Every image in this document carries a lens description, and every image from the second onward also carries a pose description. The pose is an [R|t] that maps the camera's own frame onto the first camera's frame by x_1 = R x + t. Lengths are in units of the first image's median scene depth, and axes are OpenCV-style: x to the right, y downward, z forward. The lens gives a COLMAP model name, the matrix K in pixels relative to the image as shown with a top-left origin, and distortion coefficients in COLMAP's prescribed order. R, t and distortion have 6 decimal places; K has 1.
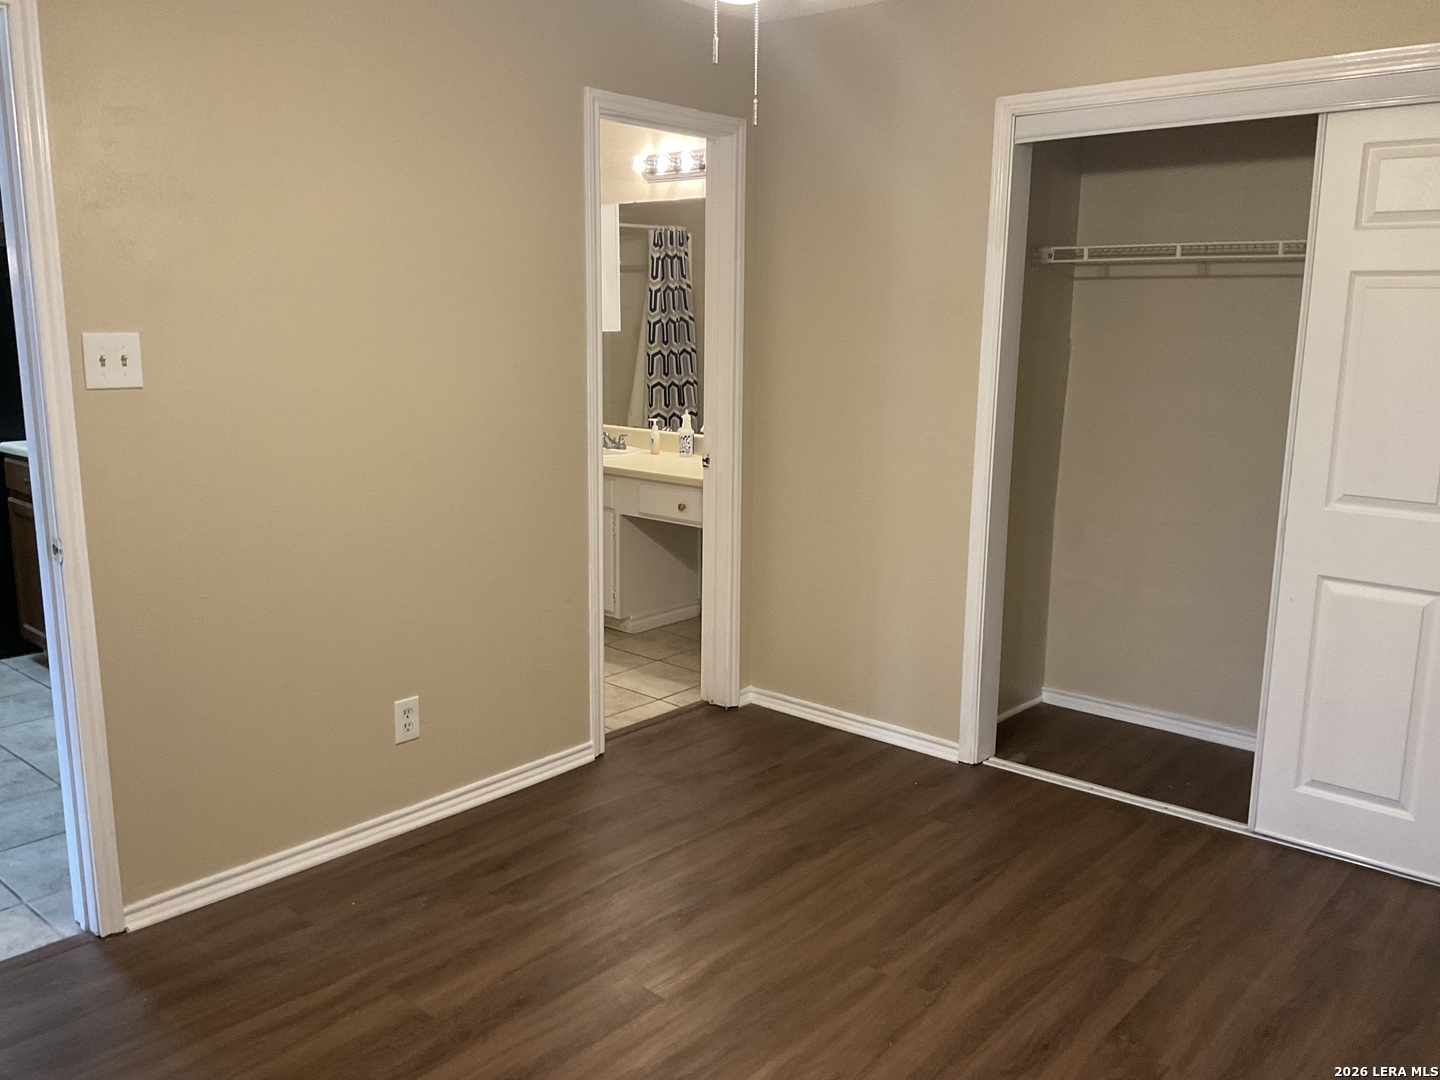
lens RADIAL K [[1208.7, 0, 720.0], [0, 1208.7, 540.0], [0, 0, 1]] dist [0.105832, -0.138197]
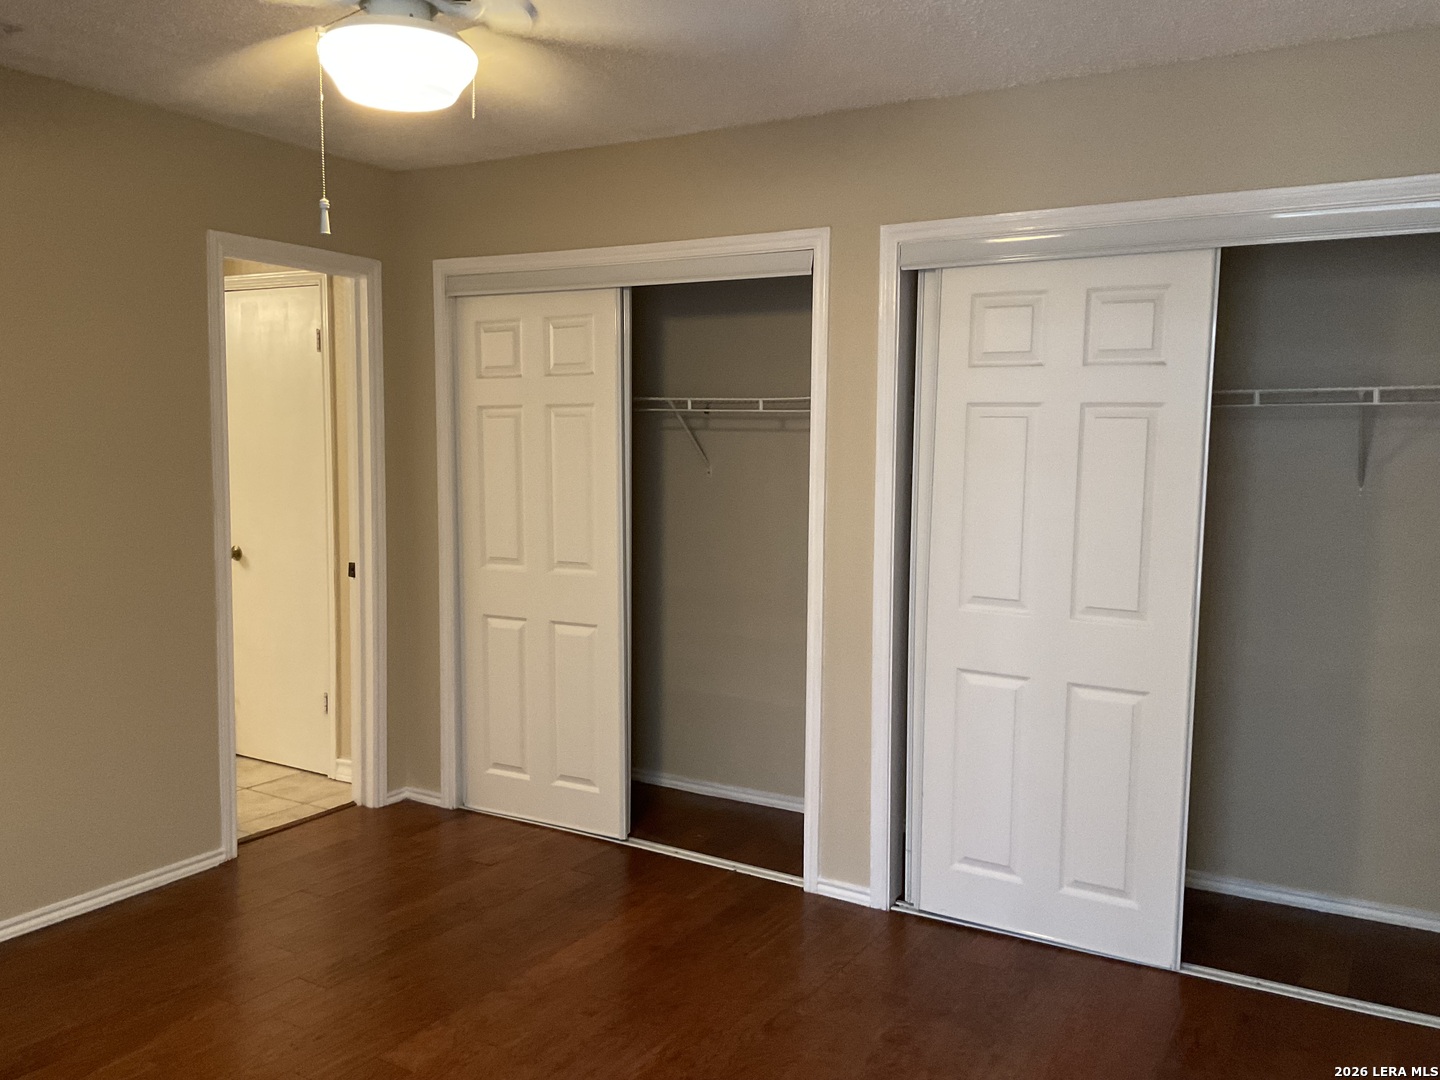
lens RADIAL K [[1228.5, 0, 720.0], [0, 1228.5, 540.0], [0, 0, 1]] dist [0.066020, 0.000083]
pose [[0.987592, -0.013587, 0.156452, 0.120416], [0.029544, 0.994536, -0.100130, 0.021669], [-0.154236, 0.103510, 0.982597, -0.098631]]
